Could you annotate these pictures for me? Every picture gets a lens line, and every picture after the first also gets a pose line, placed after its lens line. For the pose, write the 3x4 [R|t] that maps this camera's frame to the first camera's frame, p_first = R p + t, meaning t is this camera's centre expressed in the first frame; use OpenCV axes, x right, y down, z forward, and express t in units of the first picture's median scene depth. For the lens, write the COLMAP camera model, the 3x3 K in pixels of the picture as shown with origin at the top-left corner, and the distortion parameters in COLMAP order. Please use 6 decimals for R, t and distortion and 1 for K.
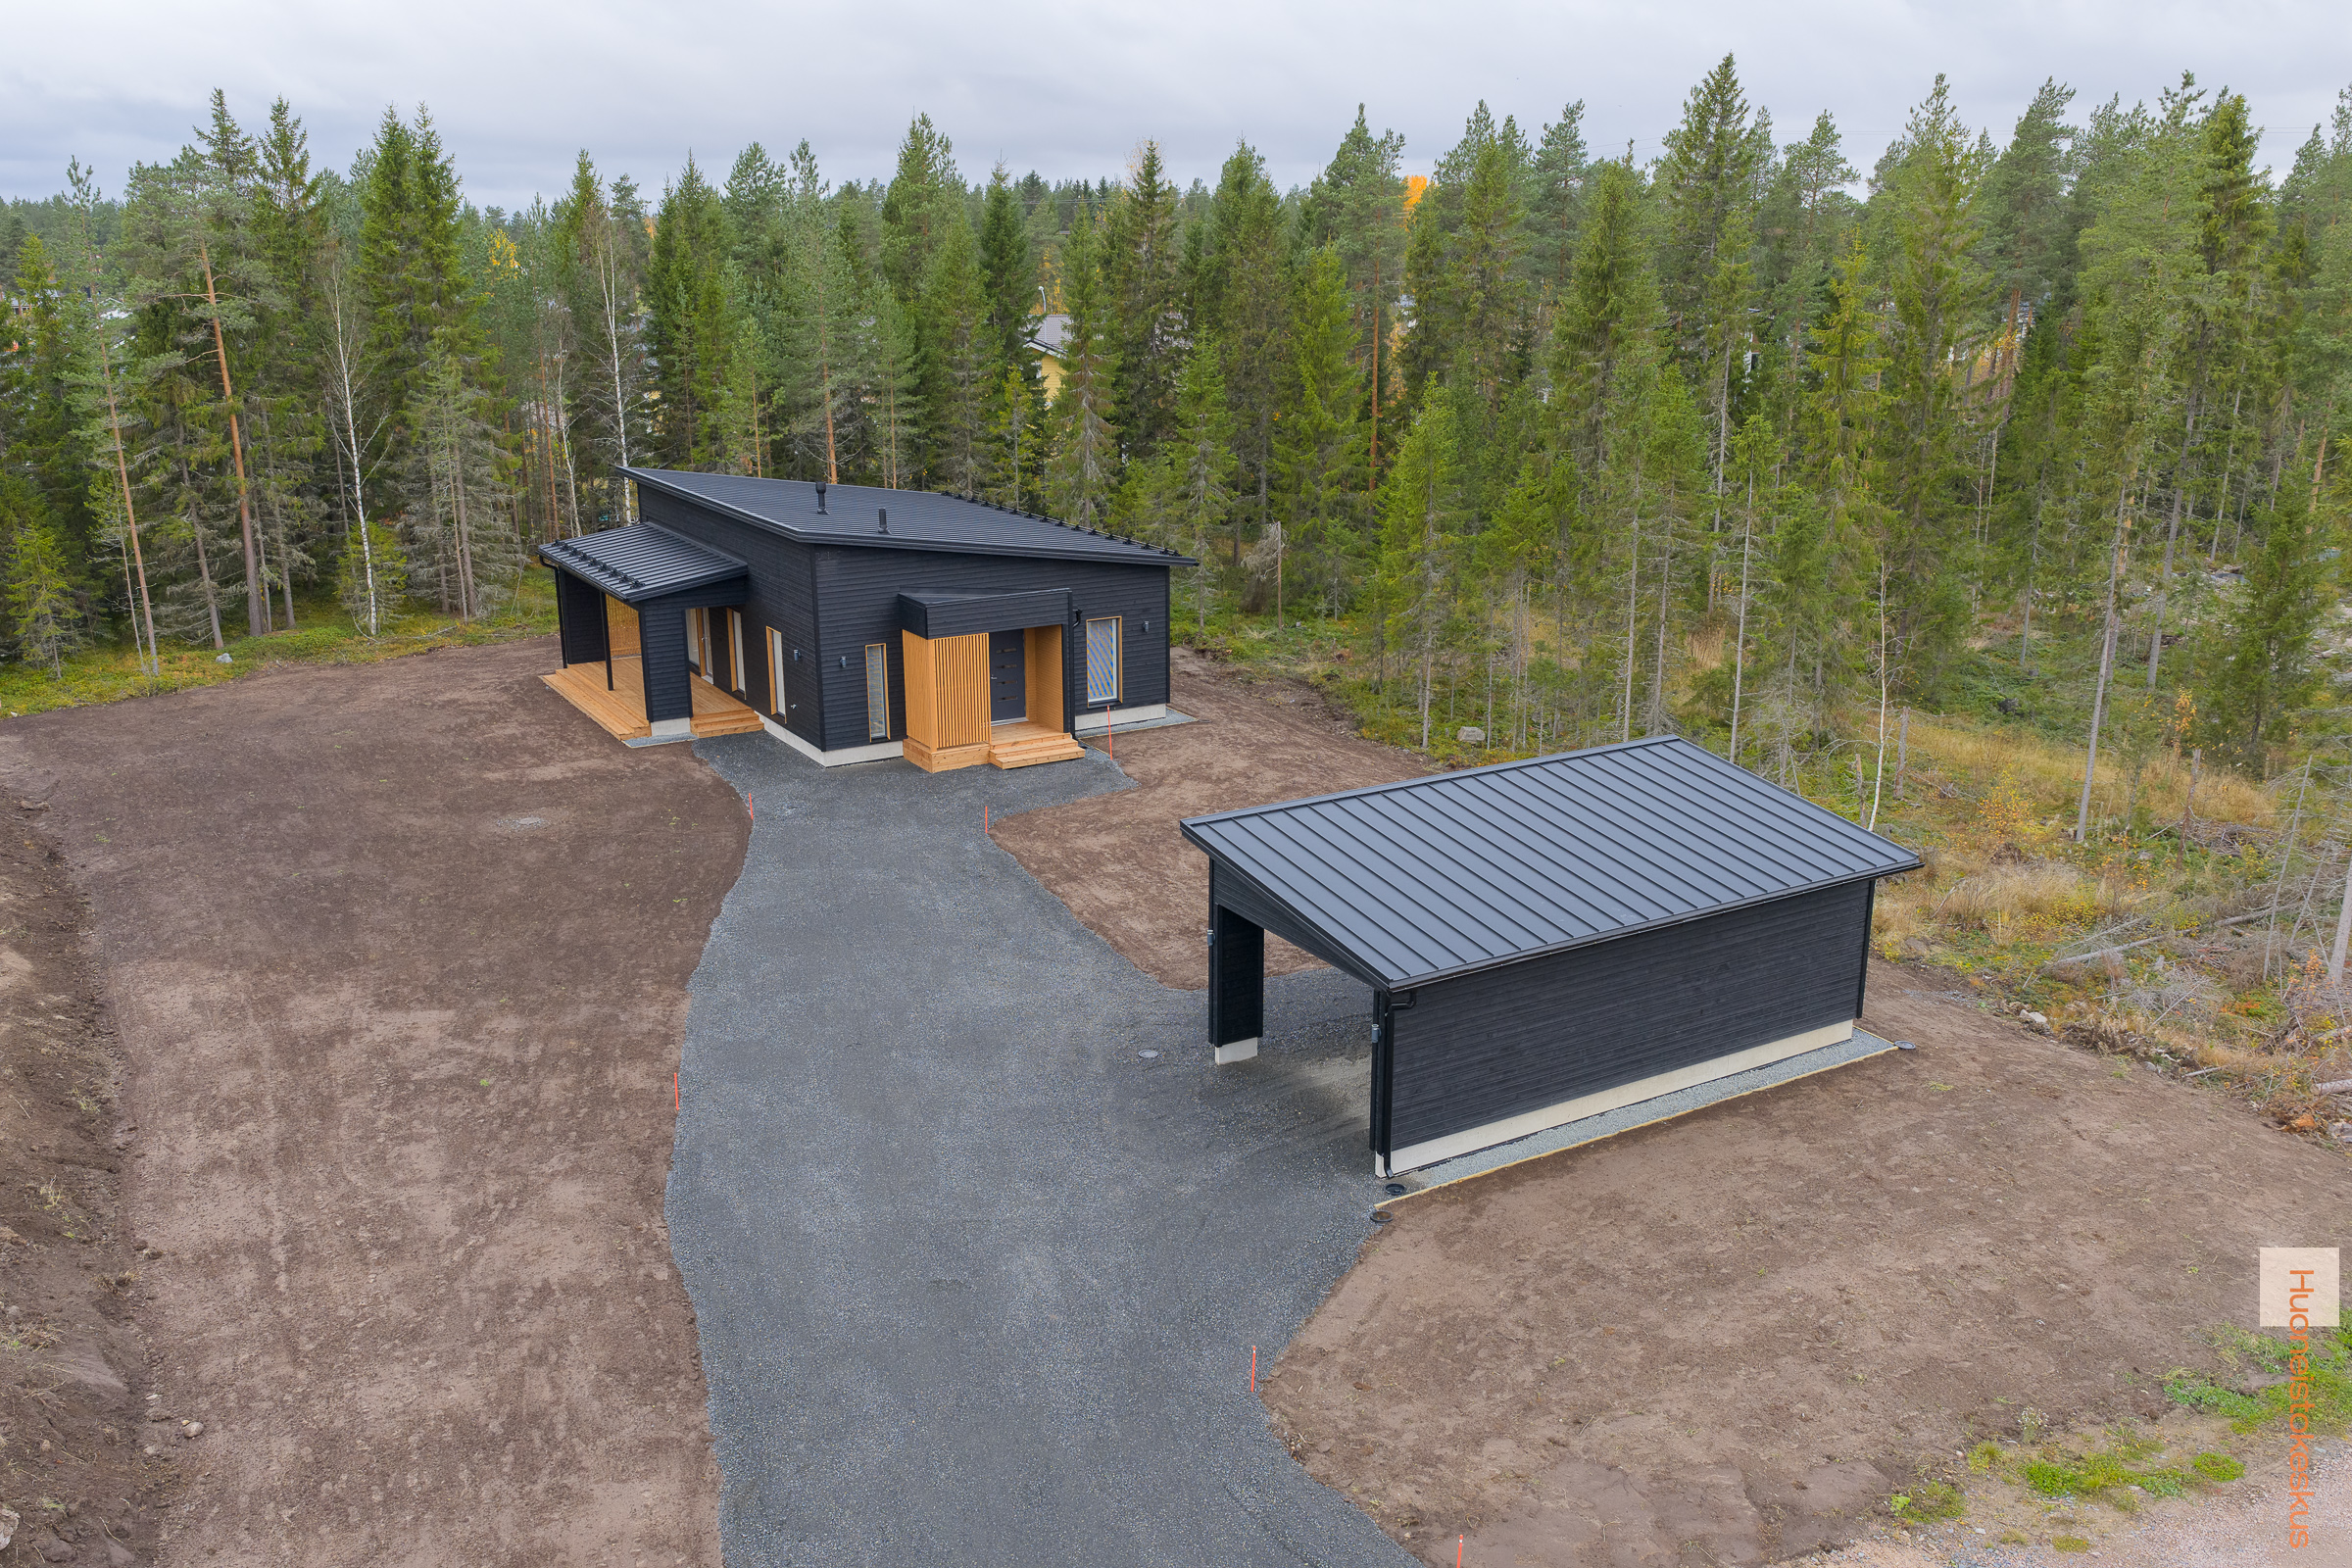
lens RADIAL K [[1939.5, 0, 1173.8], [0, 1939.5, 776.6], [0, 0, 1]] dist [0.026922, 0.007186]
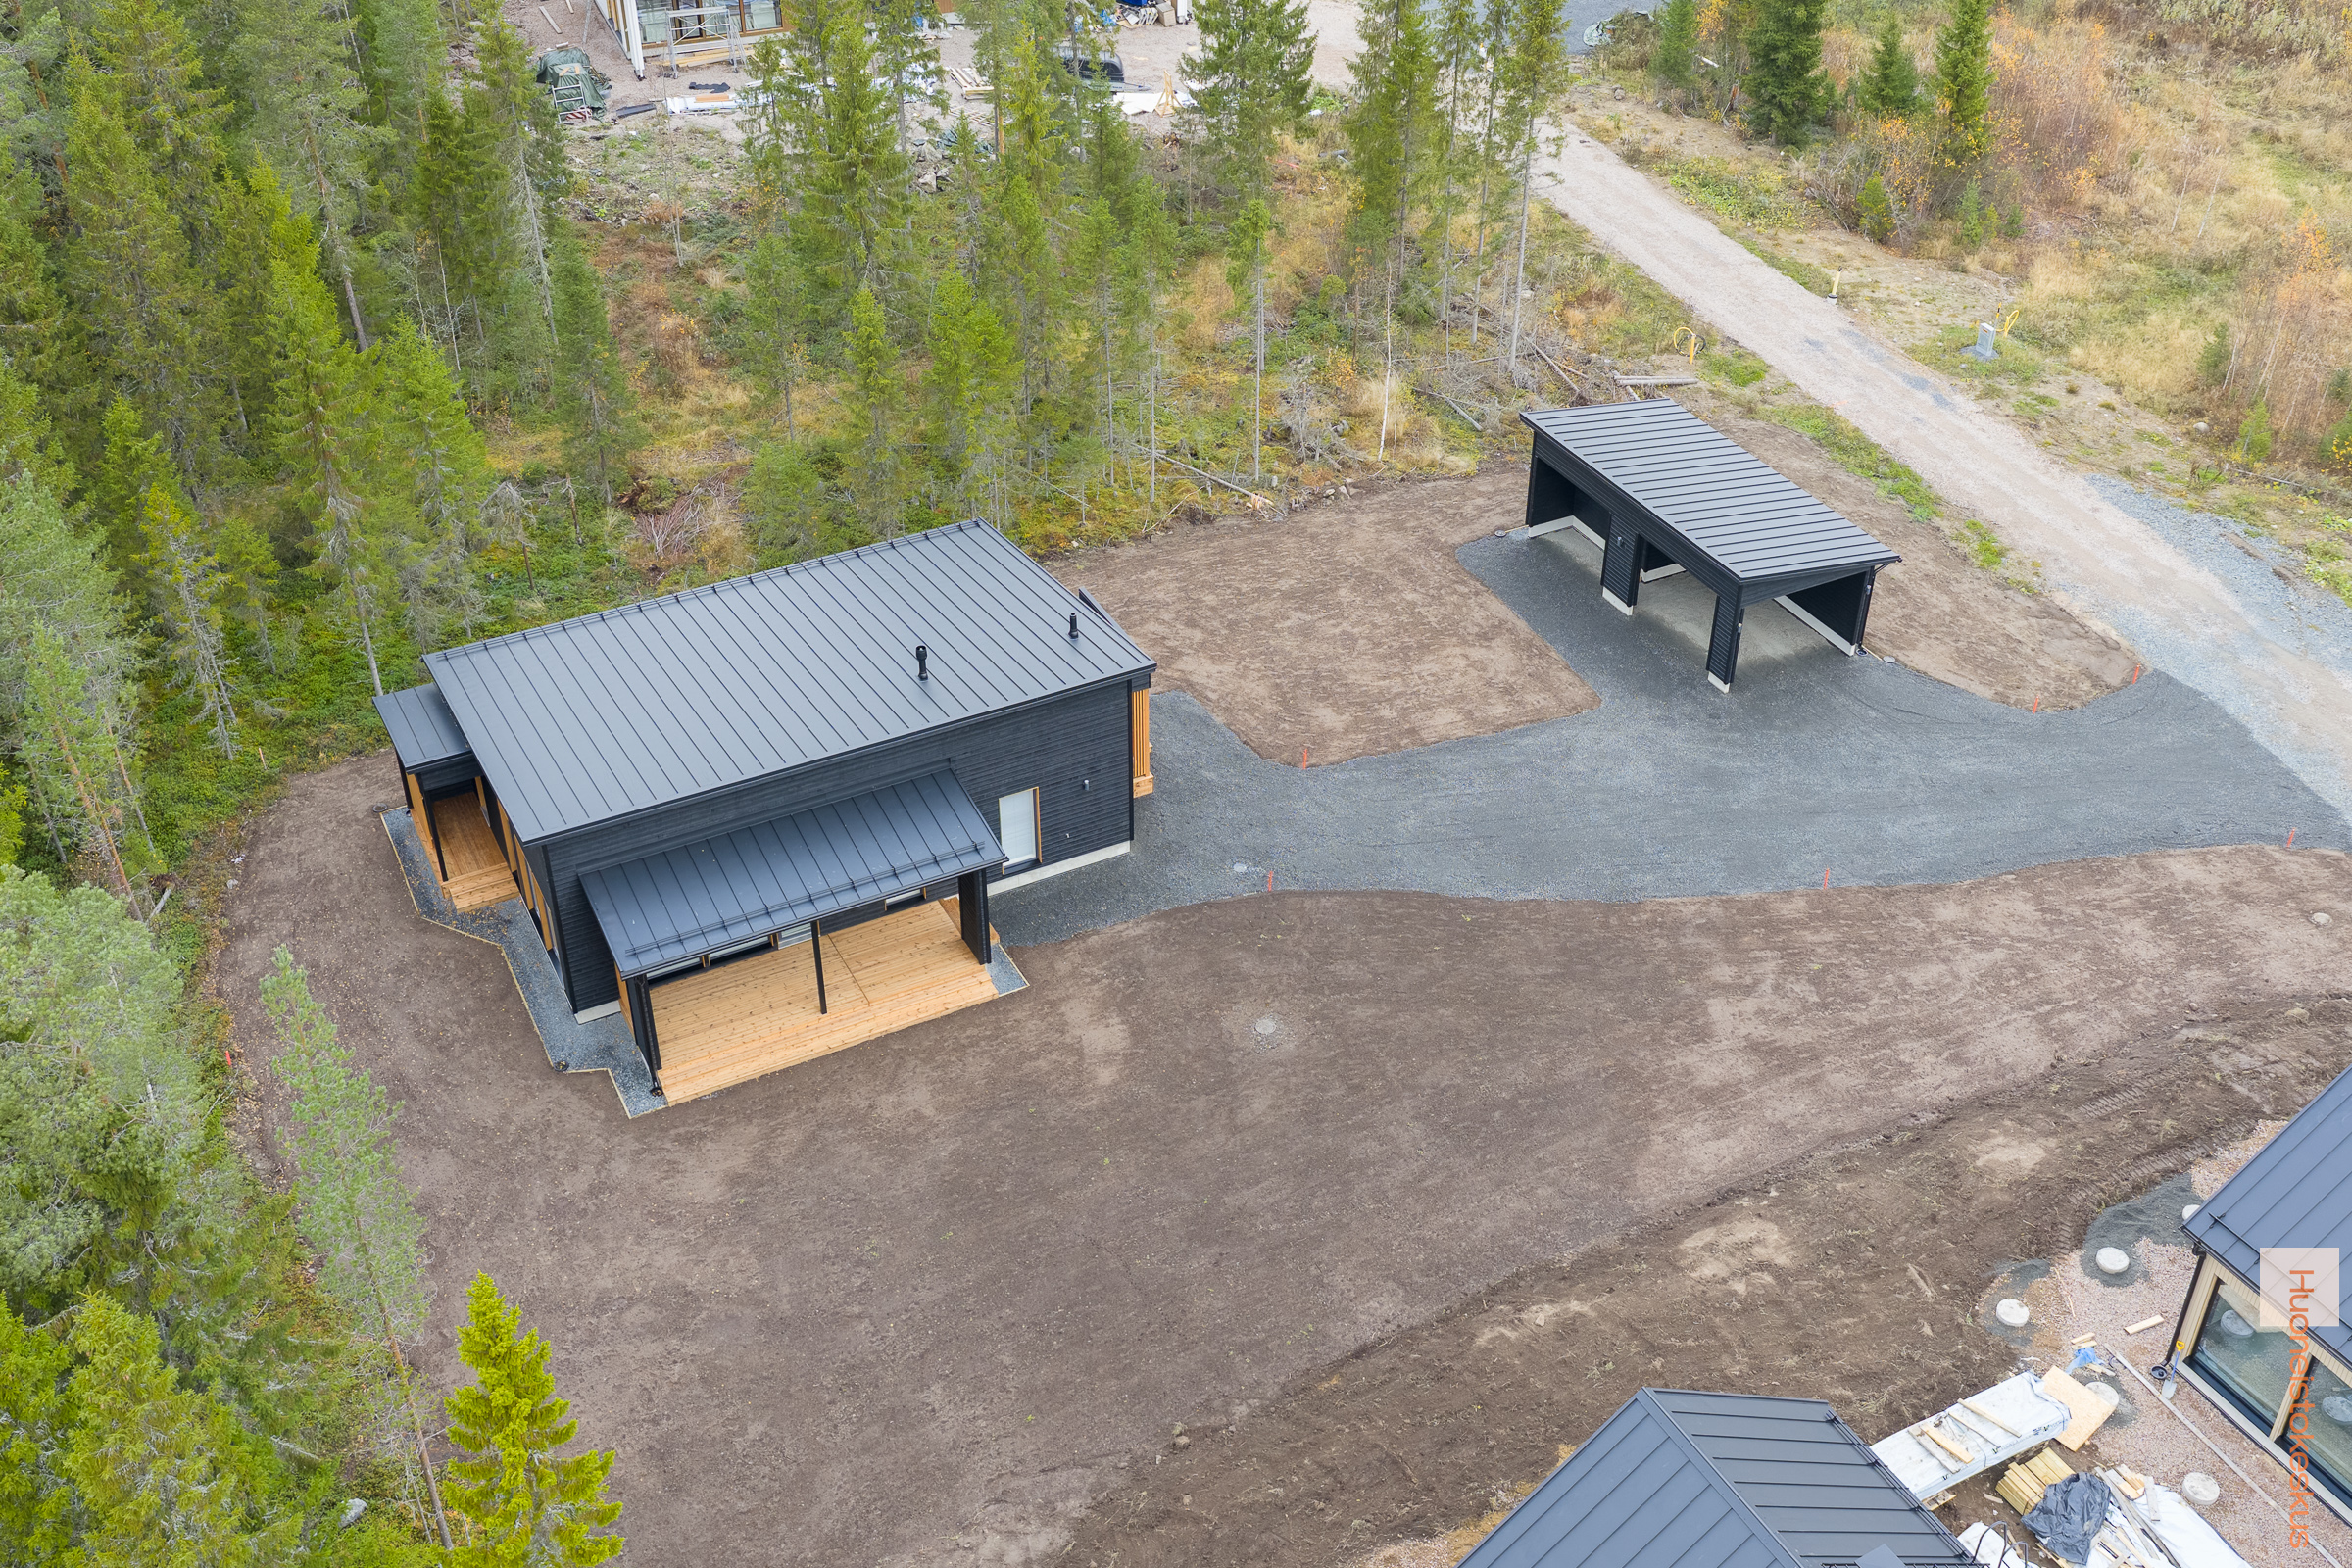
lens RADIAL K [[2343.5, 0, 1187.7], [0, 2343.5, 772.0], [0, 0, 1]] dist [0.029329, 0.000000]
pose [[0.066110, -0.586983, 0.806896, -1.161900], [0.269307, 0.789151, 0.552010, -0.720522], [-0.960783, 0.180810, 0.210249, 0.700613]]
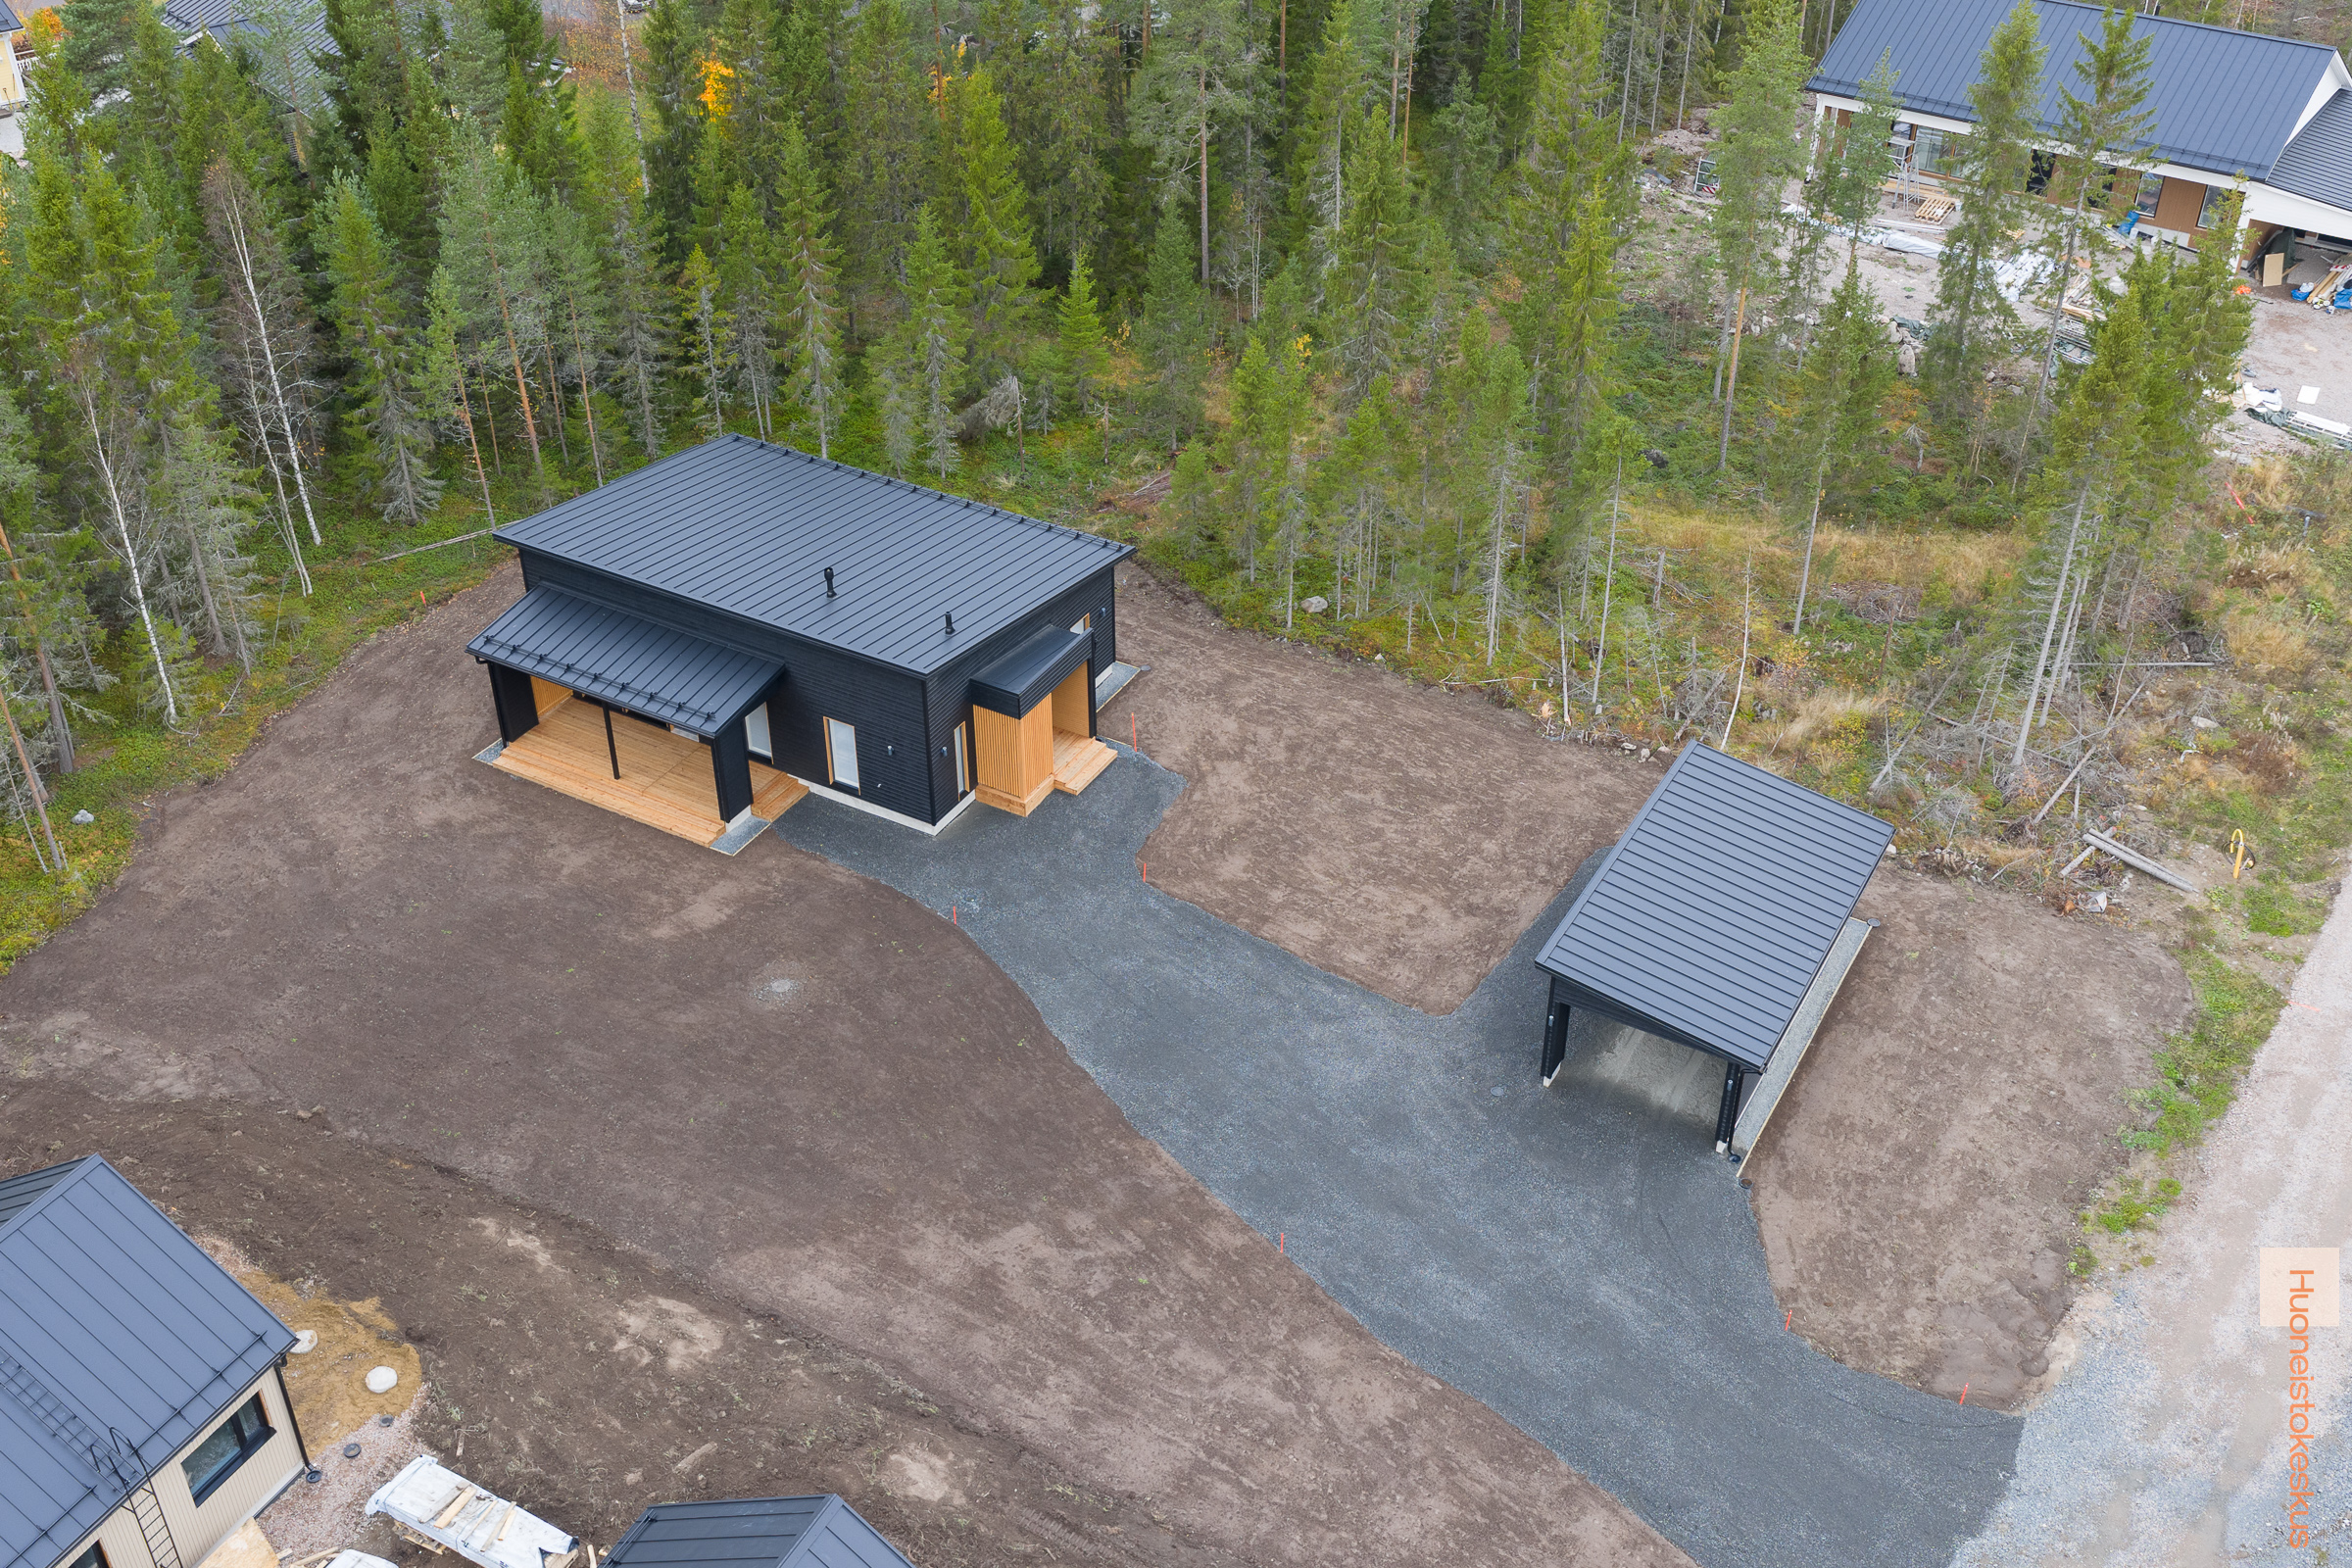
lens RADIAL K [[2343.5, 0, 1175.4], [0, 2343.5, 797.1], [0, 0, 1]] dist [0.029329, 0.000000]
pose [[0.871802, -0.286043, 0.397670, -0.599933], [0.132082, 0.919000, 0.371474, -0.521649], [-0.471716, -0.271327, 0.838967, -0.221569]]
